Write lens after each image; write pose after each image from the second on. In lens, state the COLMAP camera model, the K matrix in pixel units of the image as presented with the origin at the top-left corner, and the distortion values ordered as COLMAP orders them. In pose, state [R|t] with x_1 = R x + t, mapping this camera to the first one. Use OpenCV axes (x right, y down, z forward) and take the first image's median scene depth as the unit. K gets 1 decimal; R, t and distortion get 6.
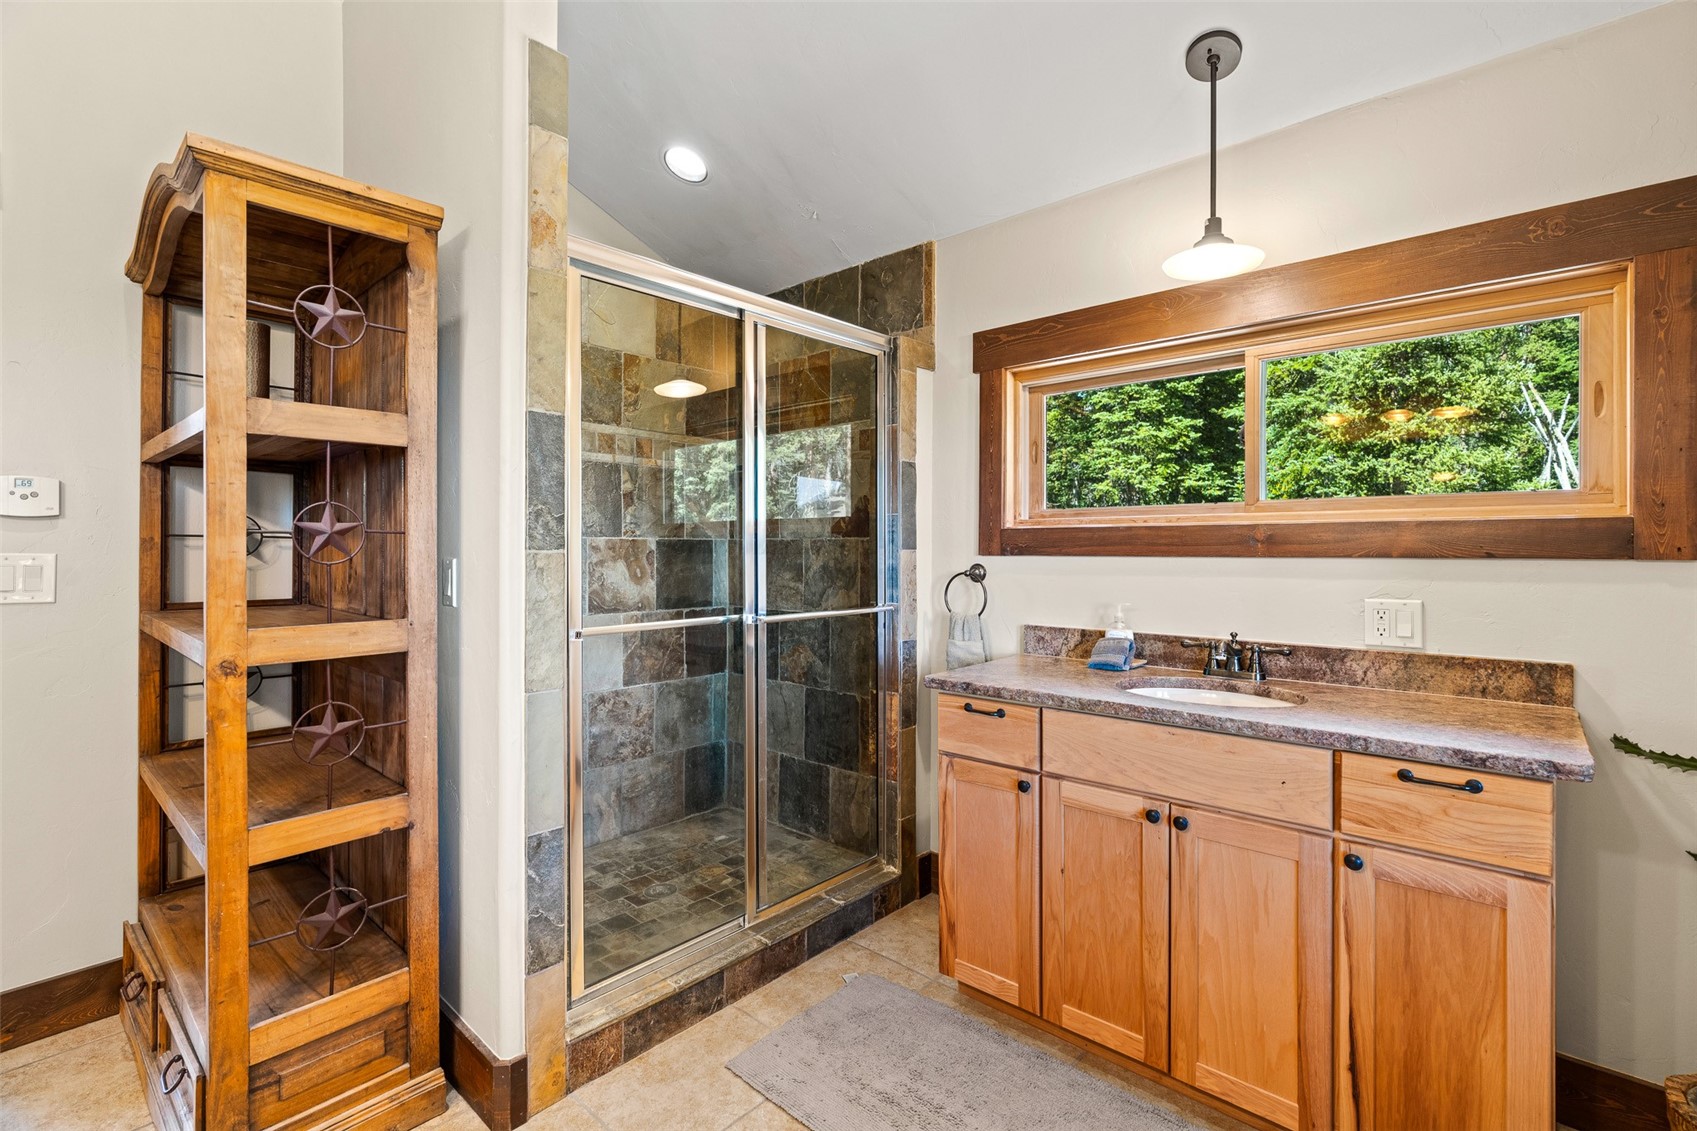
lens RADIAL K [[762.9, 0, 857.2], [0, 762.9, 558.1], [0, 0, 1]] dist [-0.011965, 0.004282]
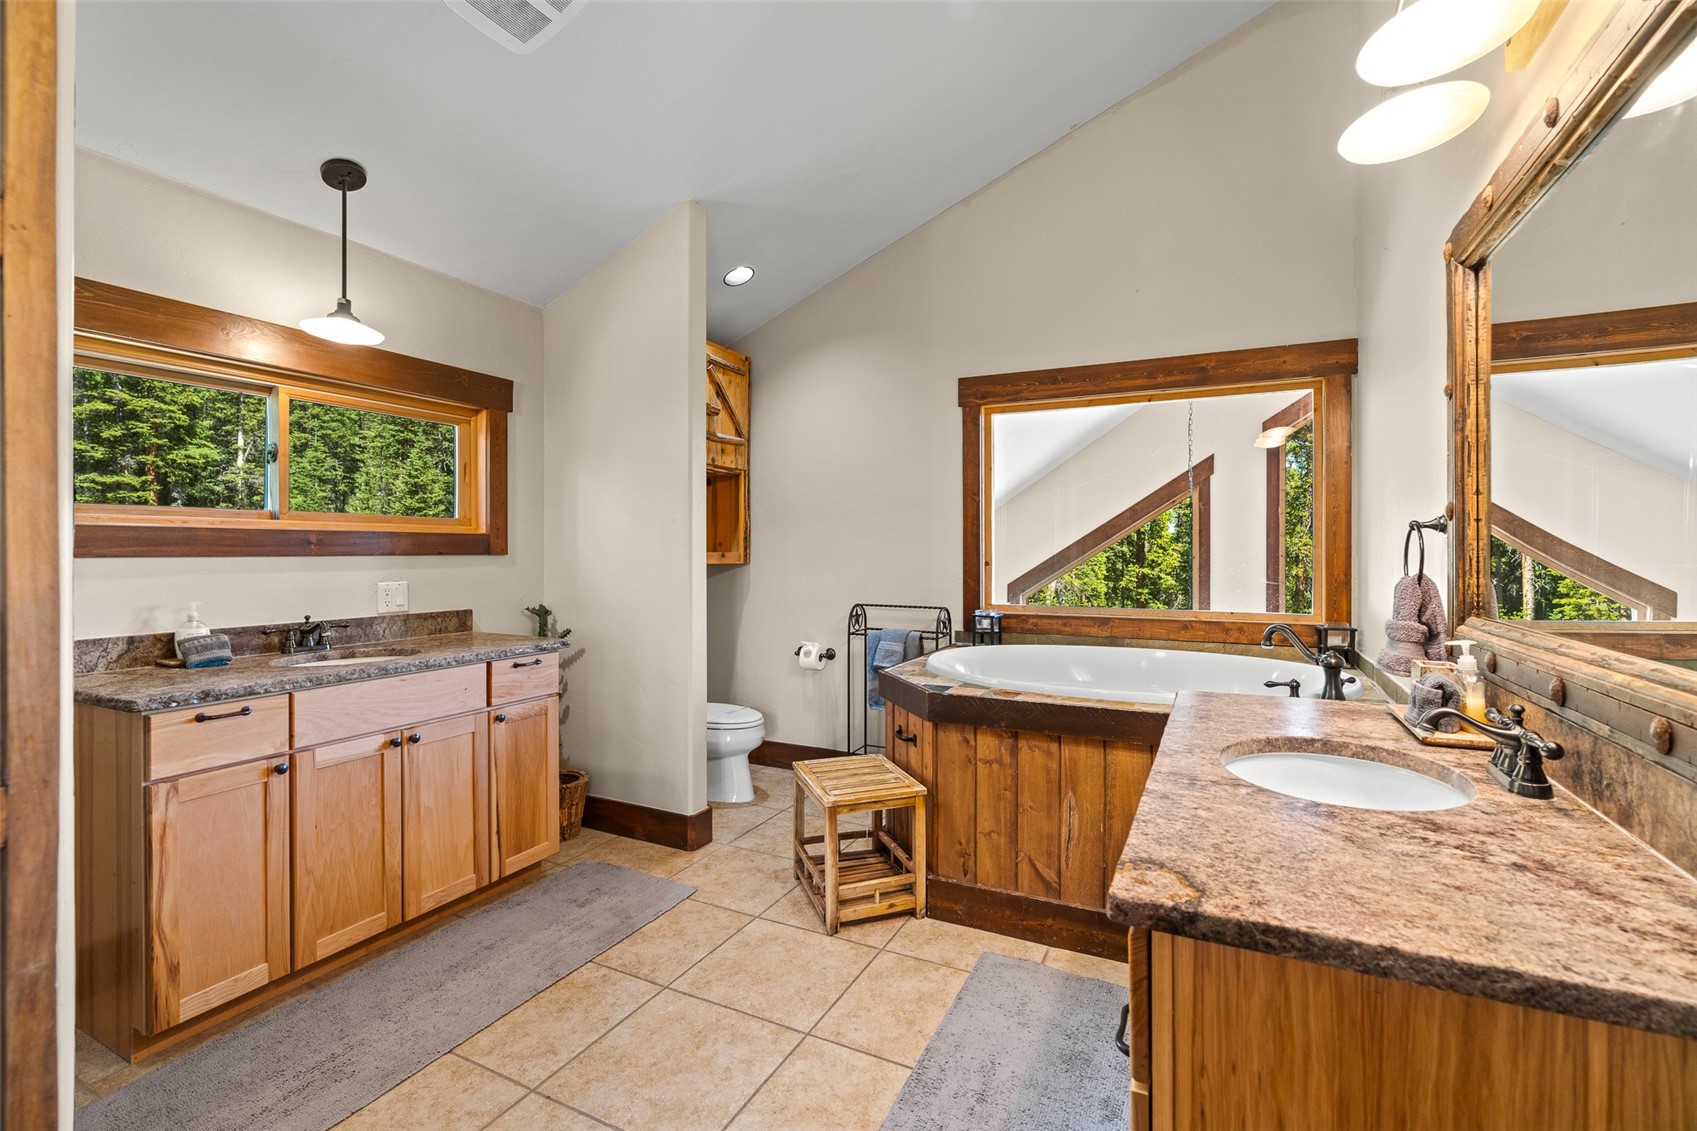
lens RADIAL K [[762.9, 0, 845.5], [0, 762.9, 554.1], [0, 0, 1]] dist [-0.011965, 0.004282]
pose [[-0.256781, -0.007075, 0.966444, -1.066061], [0.008669, 0.999916, 0.009623, -0.009943], [-0.966431, 0.010849, -0.256698, 0.514967]]
